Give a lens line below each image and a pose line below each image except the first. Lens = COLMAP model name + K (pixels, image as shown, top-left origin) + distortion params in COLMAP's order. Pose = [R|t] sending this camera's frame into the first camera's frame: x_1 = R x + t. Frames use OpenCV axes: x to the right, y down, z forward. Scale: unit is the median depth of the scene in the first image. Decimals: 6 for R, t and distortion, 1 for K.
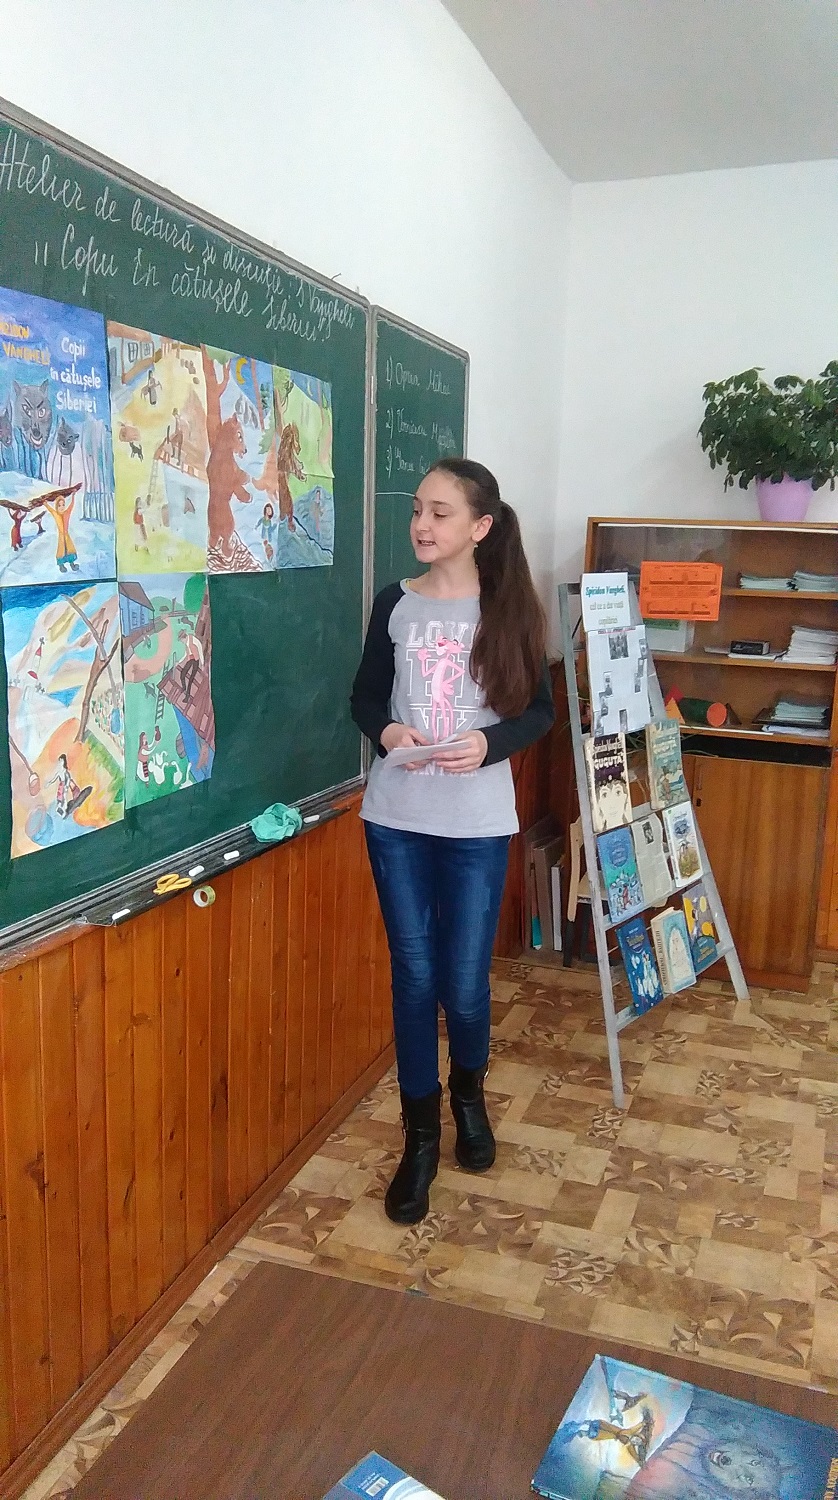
lens RADIAL K [[1188.5, 0, 430.2], [0, 1188.5, 740.4], [0, 0, 1]] dist [0.116851, -0.237002]
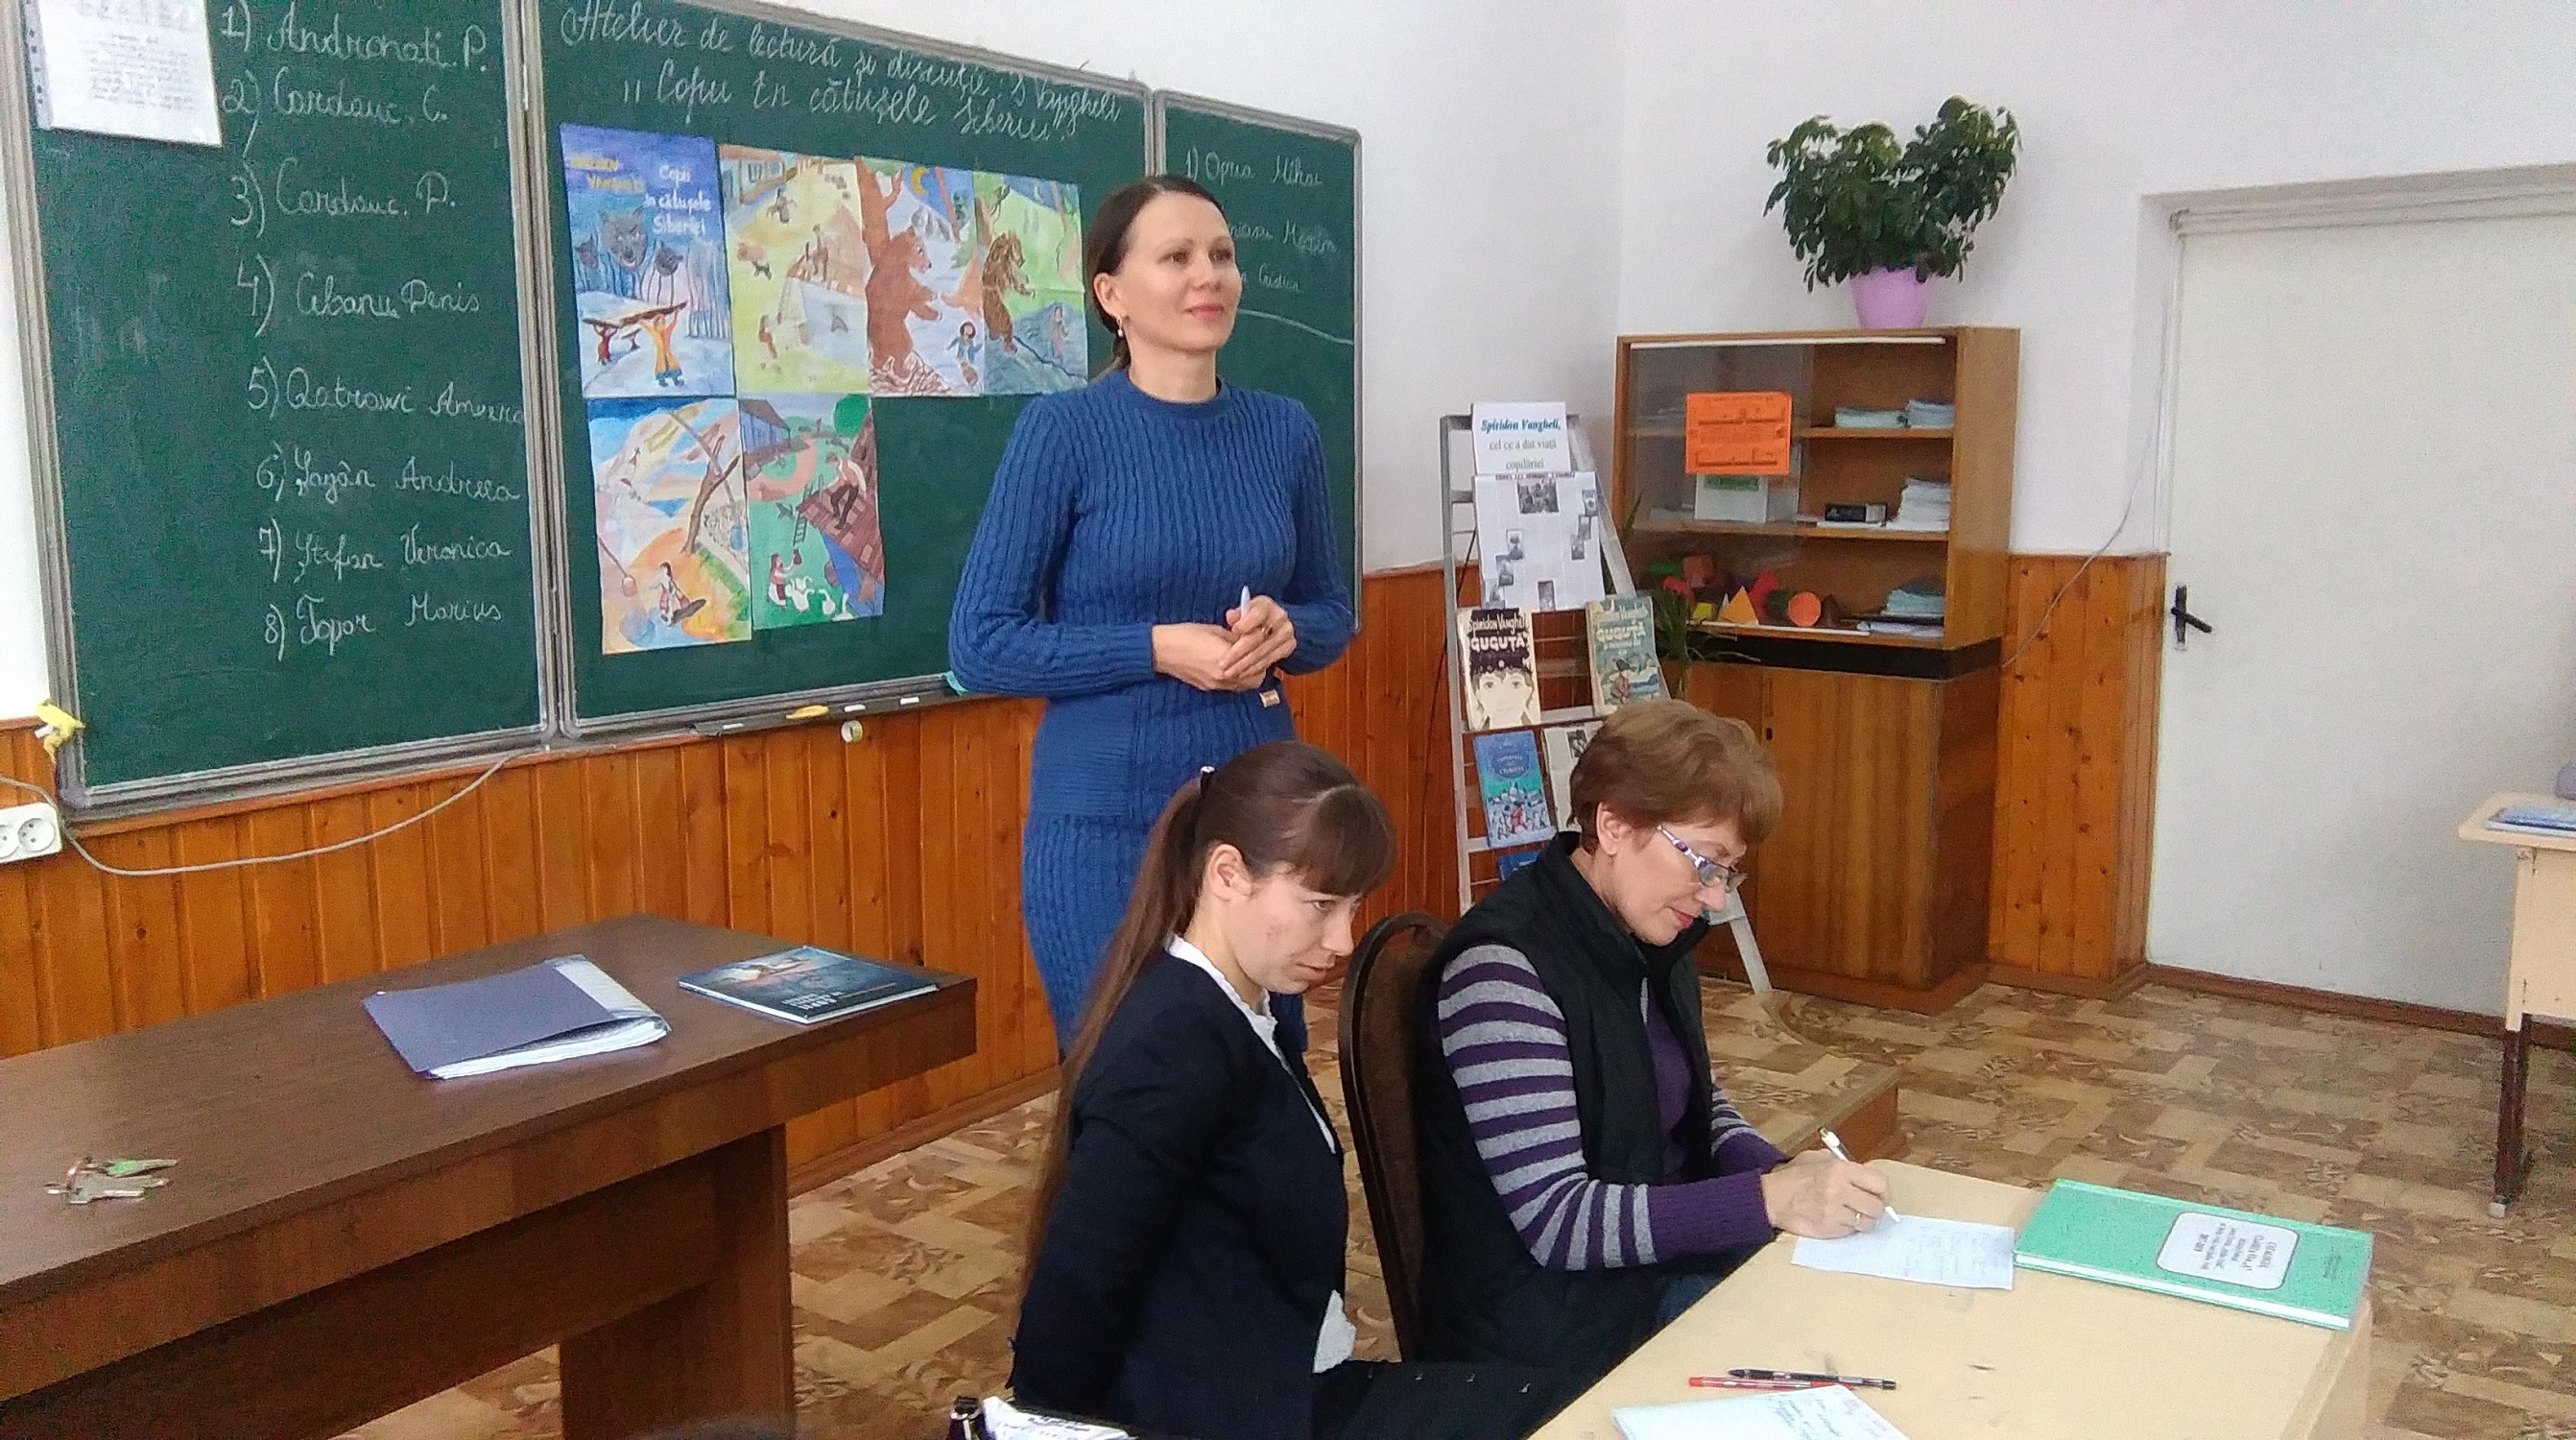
lens RADIAL K [[2041.4, 0, 1312.5], [0, 2041.4, 712.9], [0, 0, 1]] dist [0.116851, -0.237002]
pose [[0.959408, 0.006656, -0.281943, 0.603085], [-0.014812, 0.999531, -0.026806, 0.148609], [0.281632, 0.029894, 0.959057, -0.452071]]
